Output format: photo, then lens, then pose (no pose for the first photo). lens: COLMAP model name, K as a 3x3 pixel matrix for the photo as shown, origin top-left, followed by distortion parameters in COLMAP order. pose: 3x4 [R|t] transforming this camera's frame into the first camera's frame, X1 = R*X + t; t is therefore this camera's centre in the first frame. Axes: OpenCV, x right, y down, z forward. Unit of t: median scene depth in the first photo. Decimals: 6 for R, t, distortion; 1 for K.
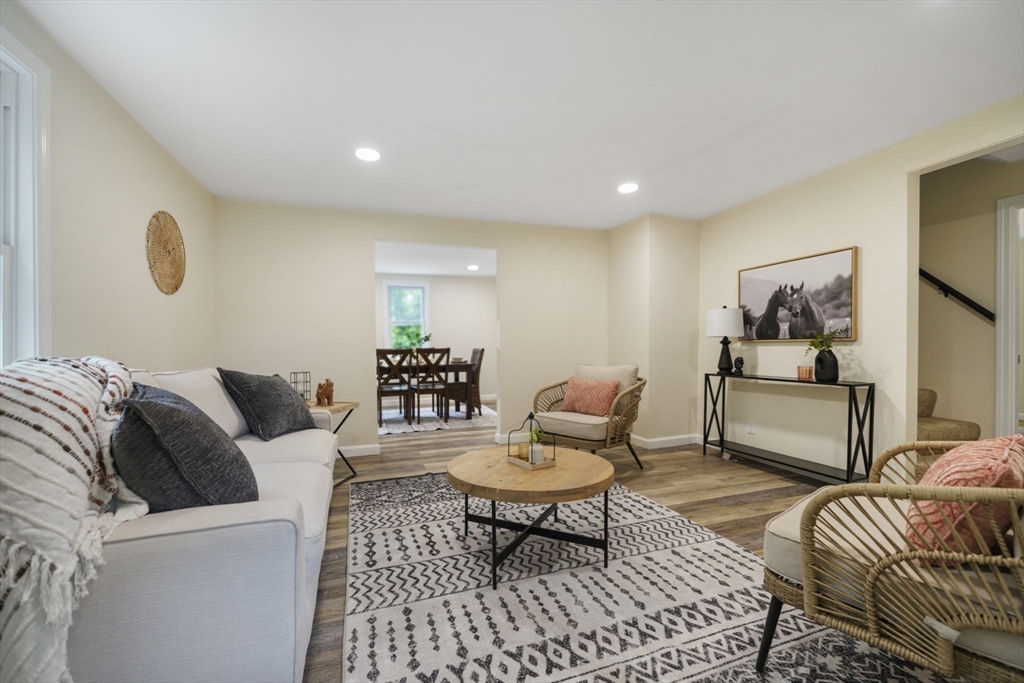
lens RADIAL K [[417.8, 0, 510.4], [0, 417.8, 348.3], [0, 0, 1]] dist [-0.001012, -0.000068]
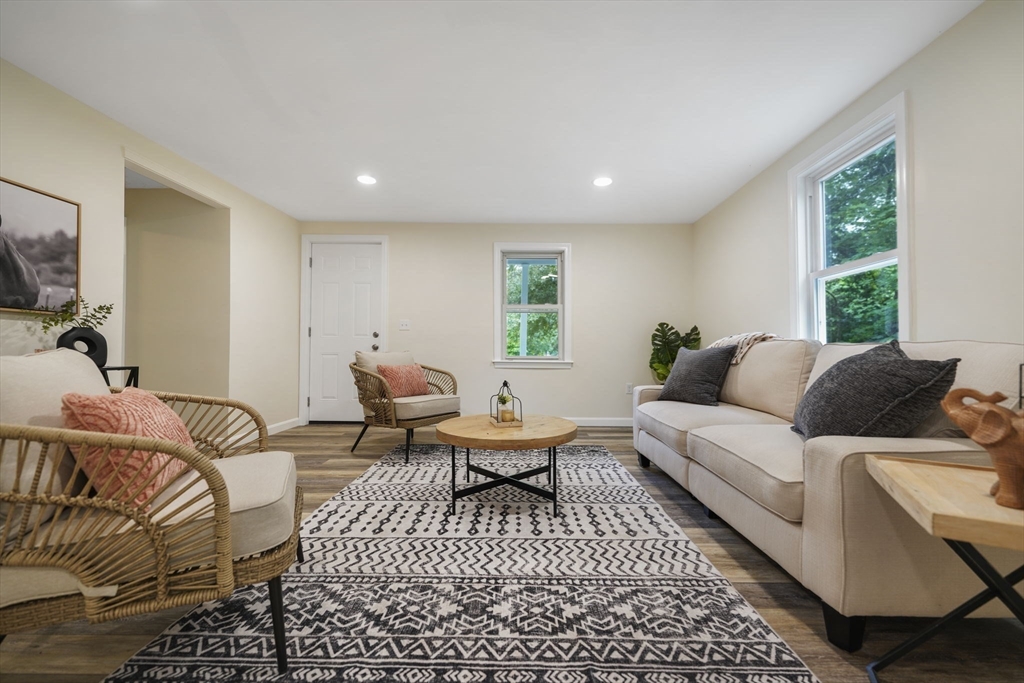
lens RADIAL K [[417.8, 0, 512.3], [0, 417.8, 342.5], [0, 0, 1]] dist [-0.001012, -0.000068]
pose [[-0.935101, 0.010008, 0.354241, -0.270471], [0.002478, 0.999761, -0.021703, 0.051440], [-0.354374, -0.019416, -0.934902, 1.468466]]
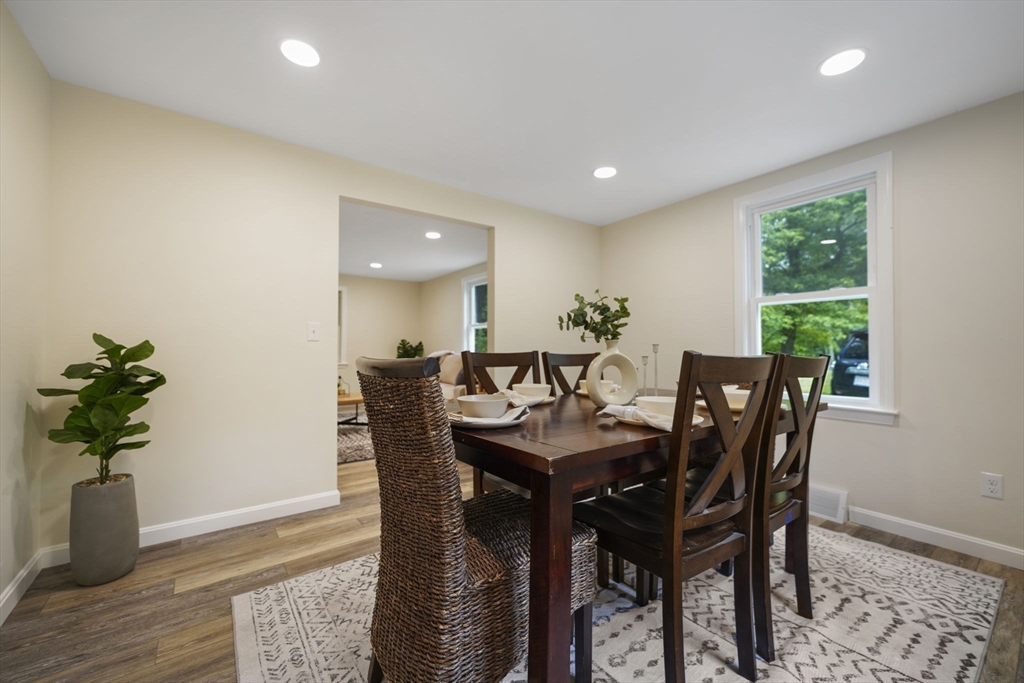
lens RADIAL K [[417.8, 0, 512.5], [0, 417.8, 339.7], [0, 0, 1]] dist [-0.001012, -0.000068]
pose [[-0.958328, 0.000862, -0.285669, -0.174198], [0.003901, 0.999942, -0.010070, -0.008736], [0.285643, -0.010765, -0.958275, 2.372045]]
